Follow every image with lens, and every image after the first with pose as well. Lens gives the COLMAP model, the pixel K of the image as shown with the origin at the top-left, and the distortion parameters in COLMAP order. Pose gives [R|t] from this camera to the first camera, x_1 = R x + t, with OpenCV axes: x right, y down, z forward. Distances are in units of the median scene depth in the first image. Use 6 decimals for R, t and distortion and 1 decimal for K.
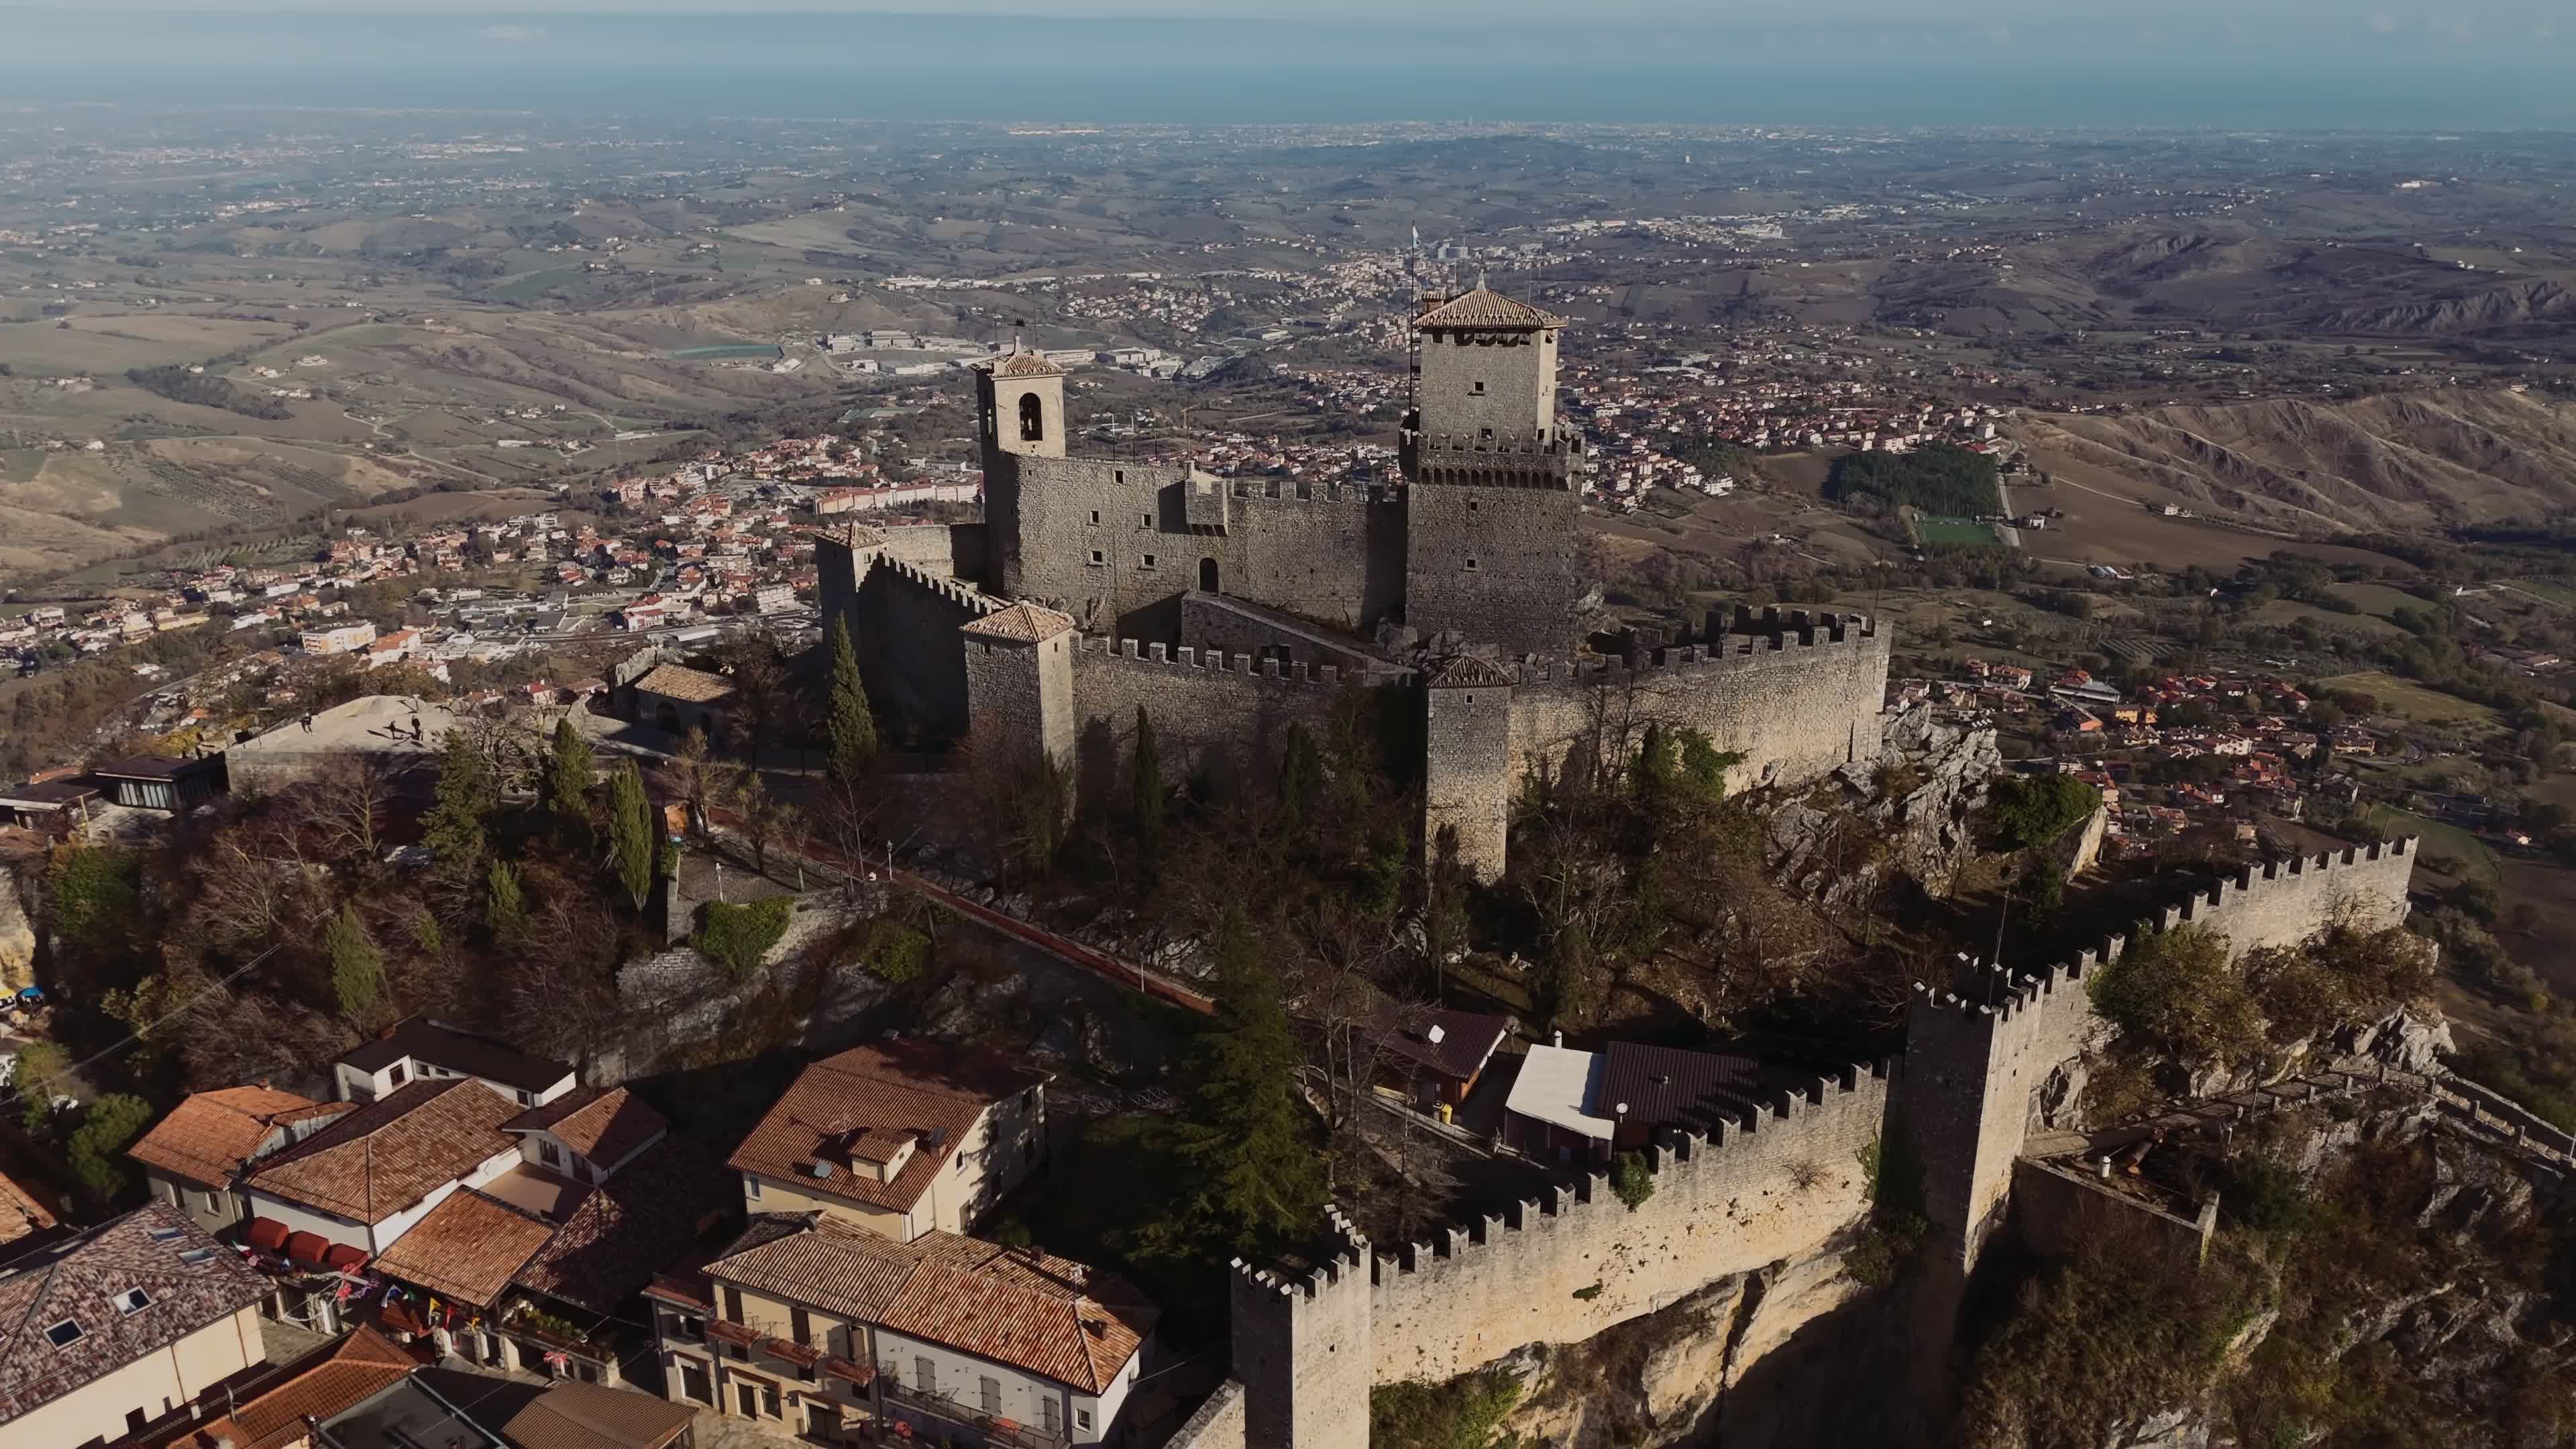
lens RADIAL K [[1887.8, 0, 1292.9], [0, 1887.8, 716.5], [0, 0, 1]] dist [0.075631, -0.067642]
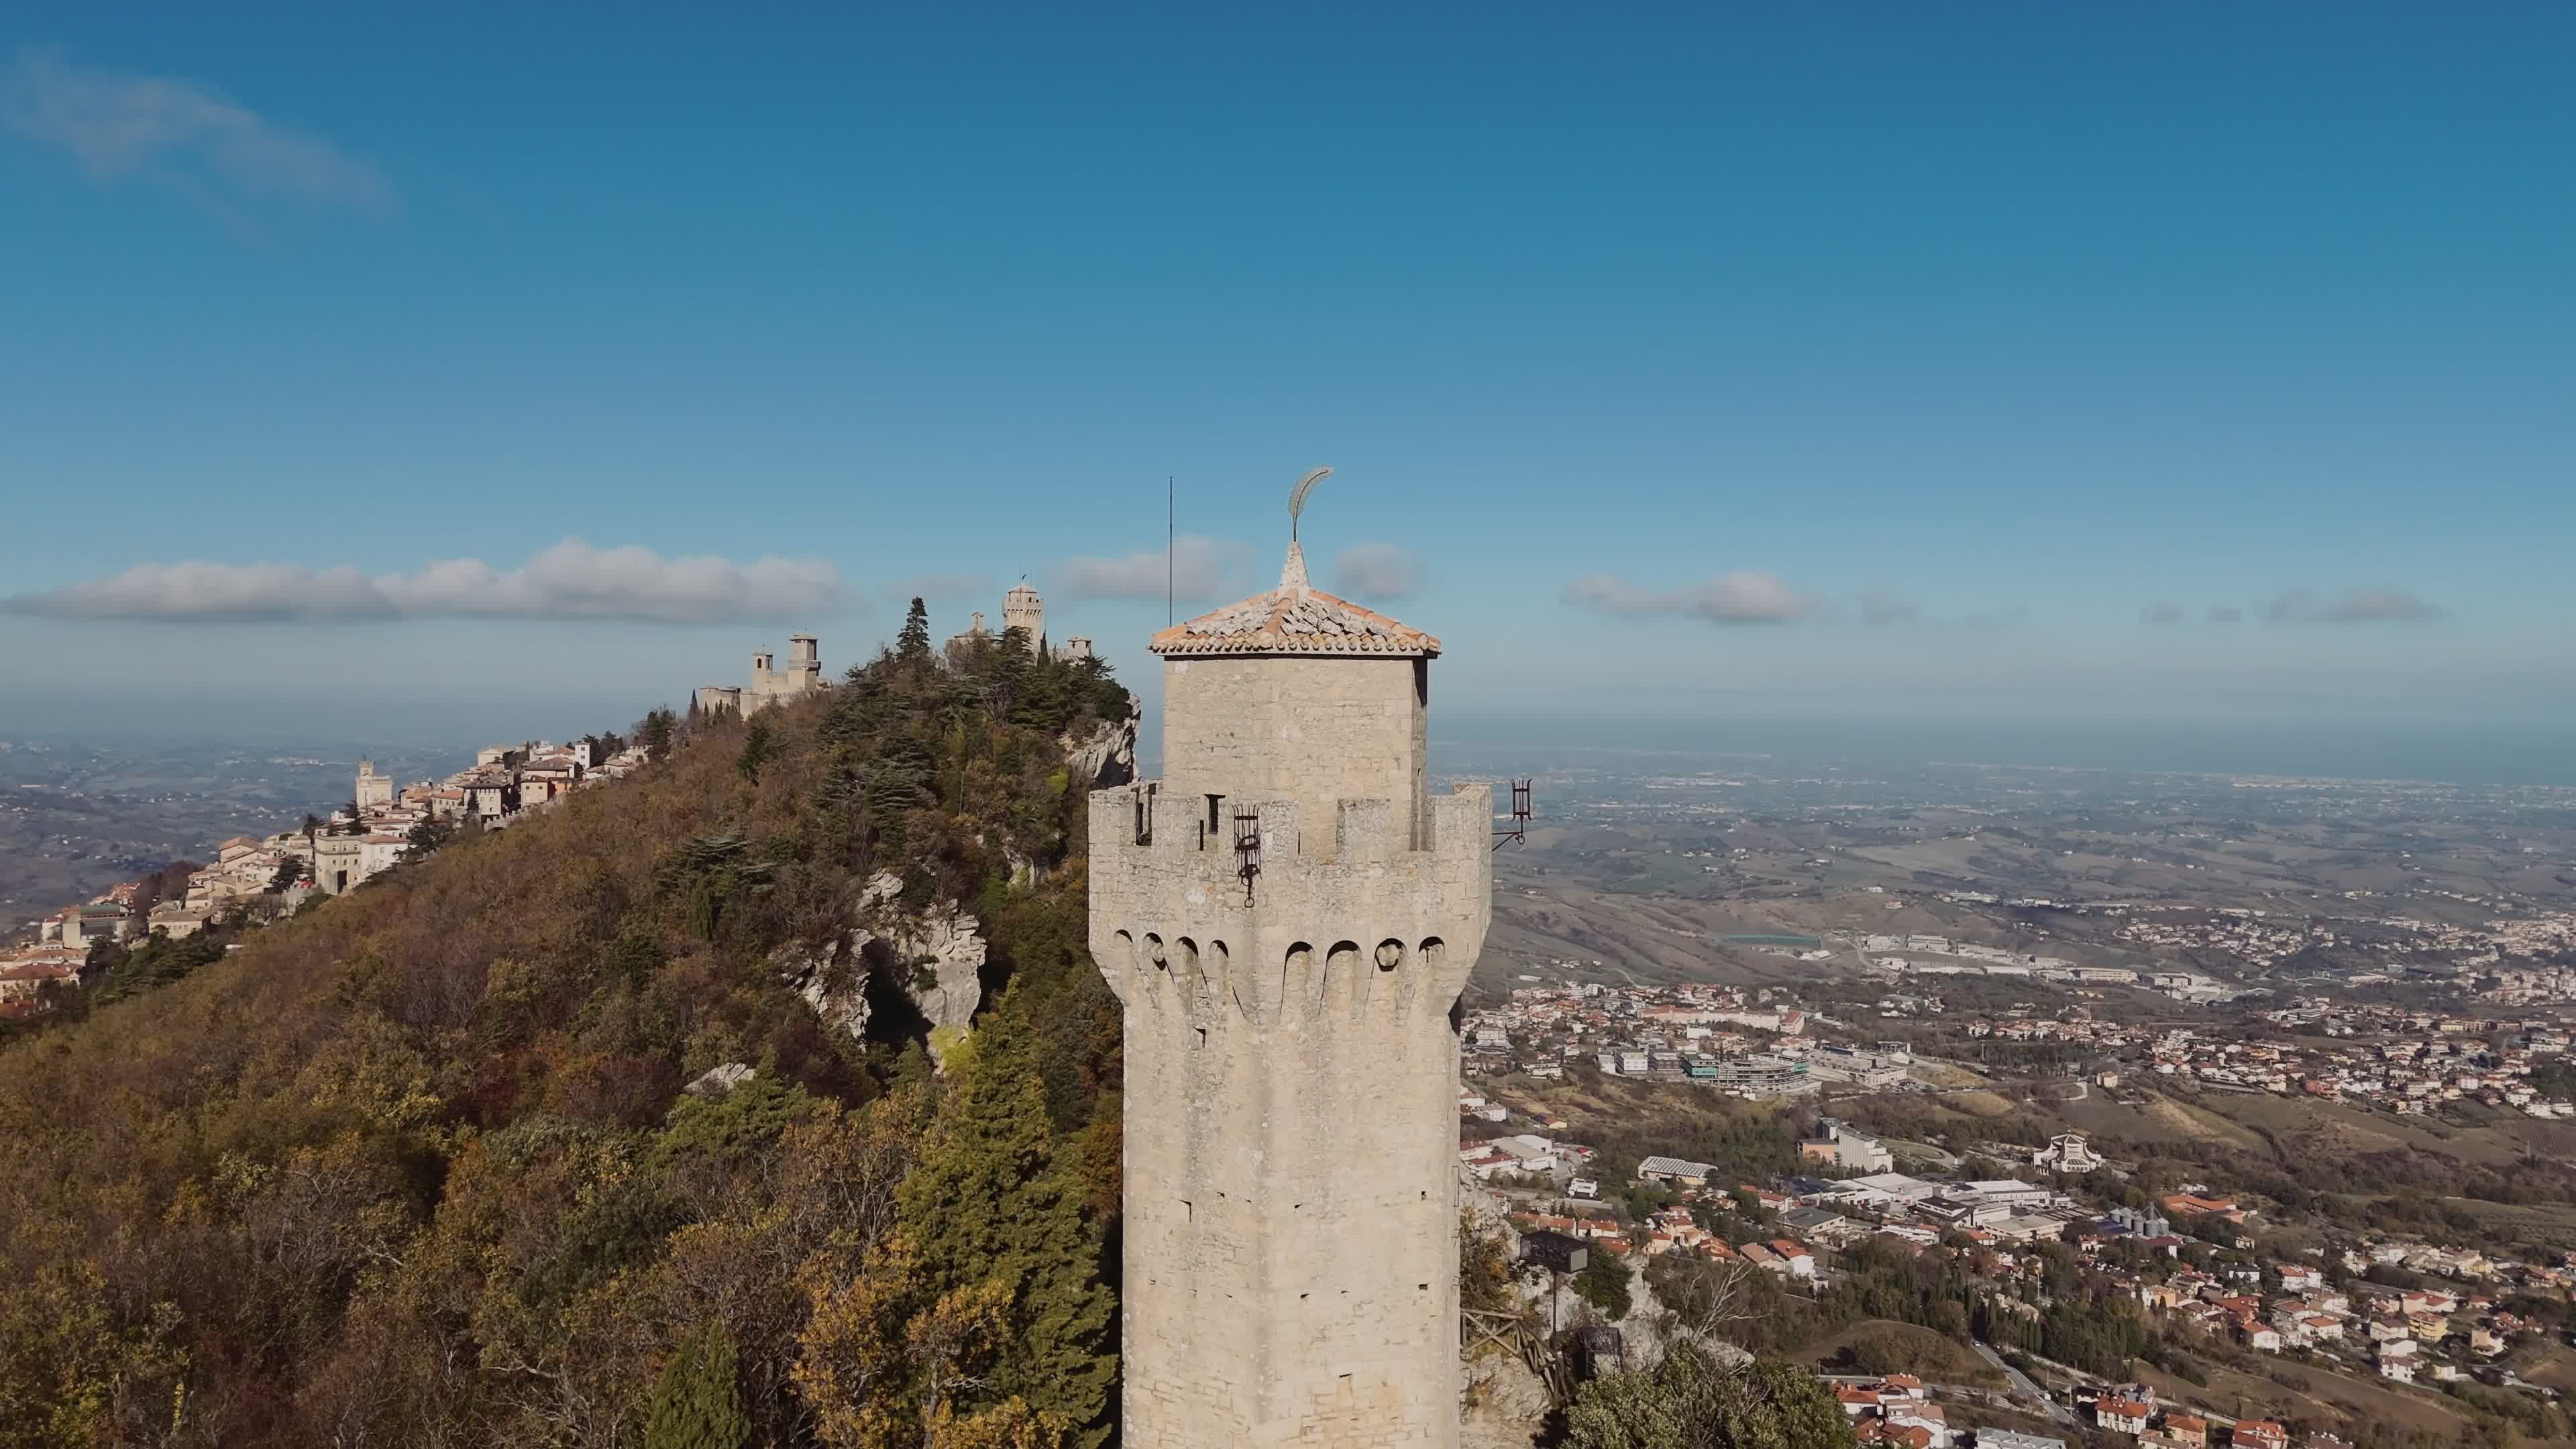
lens RADIAL K [[1887.8, 0, 1293.8], [0, 1887.8, 717.5], [0, 0, 1]] dist [0.075631, -0.067642]
pose [[0.809383, 0.014639, -0.587098, 0.248184], [-0.204142, 0.944362, -0.257886, 0.061376], [0.550658, 0.328581, 0.767340, -0.125111]]
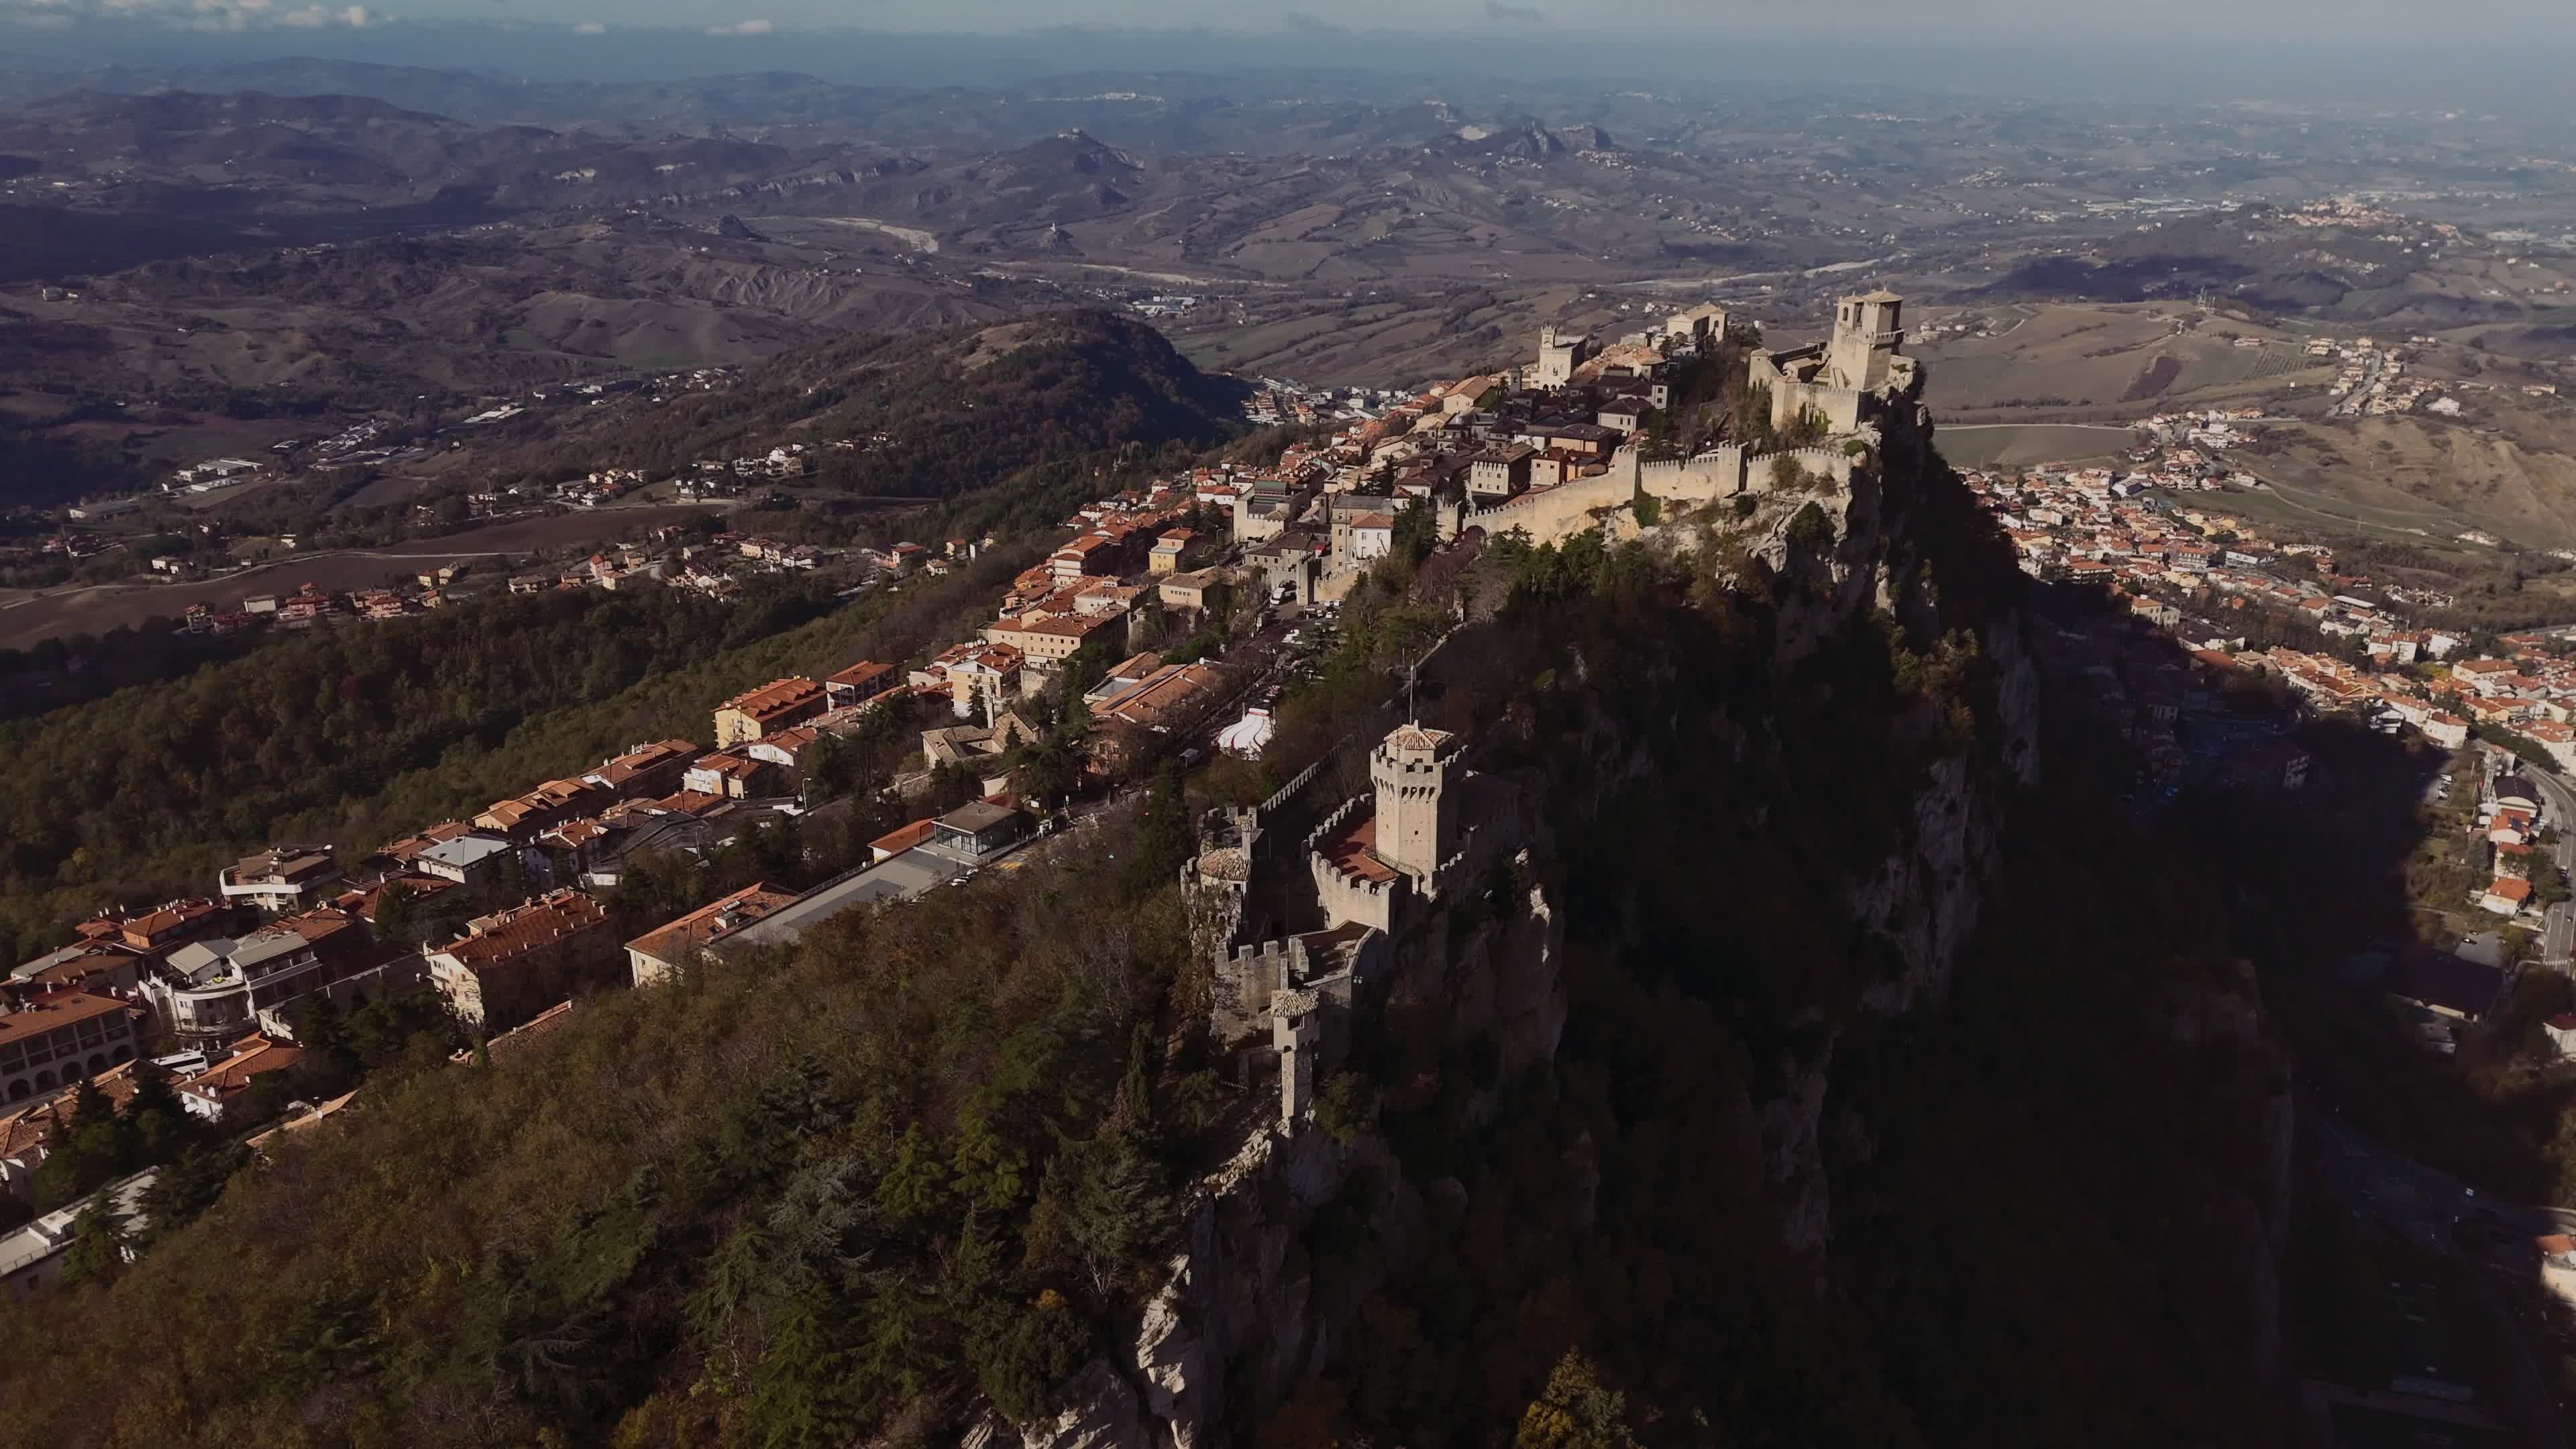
lens RADIAL K [[1887.8, 0, 1299.7], [0, 1887.8, 724.7], [0, 0, 1]] dist [0.075631, -0.067642]
pose [[0.171383, 0.339212, -0.924967, 0.206392], [-0.328901, 0.904694, 0.270837, -0.005967], [0.928683, 0.257806, 0.266616, -0.043286]]
